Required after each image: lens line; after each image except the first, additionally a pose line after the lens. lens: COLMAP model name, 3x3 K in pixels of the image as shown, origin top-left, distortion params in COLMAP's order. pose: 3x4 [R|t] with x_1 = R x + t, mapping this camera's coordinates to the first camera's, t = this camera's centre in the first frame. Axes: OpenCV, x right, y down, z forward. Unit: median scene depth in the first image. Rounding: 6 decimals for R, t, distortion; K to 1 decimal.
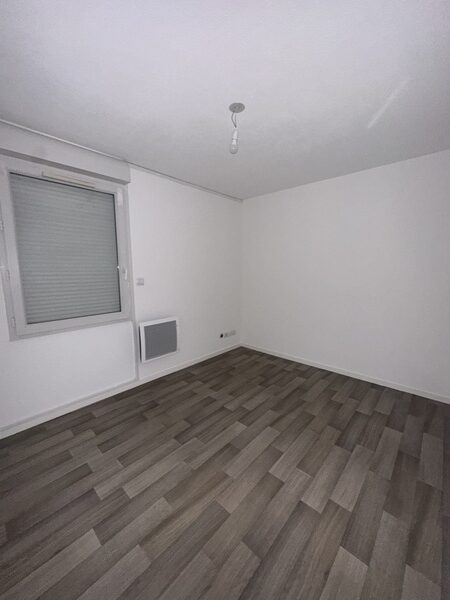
lens RADIAL K [[239.8, 0, 228.5], [0, 239.8, 301.9], [0, 0, 1]] dist [0.002900, -0.000316]
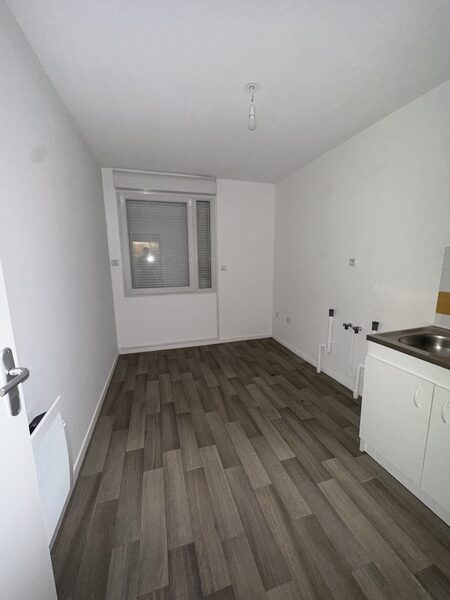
lens RADIAL K [[239.8, 0, 230.5], [0, 239.8, 296.9], [0, 0, 1]] dist [0.002900, -0.000316]
pose [[-0.503381, 0.141062, -0.852472, 1.052881], [-0.118169, 0.966076, 0.229639, -0.218941], [0.855946, 0.216331, -0.469635, 1.554162]]
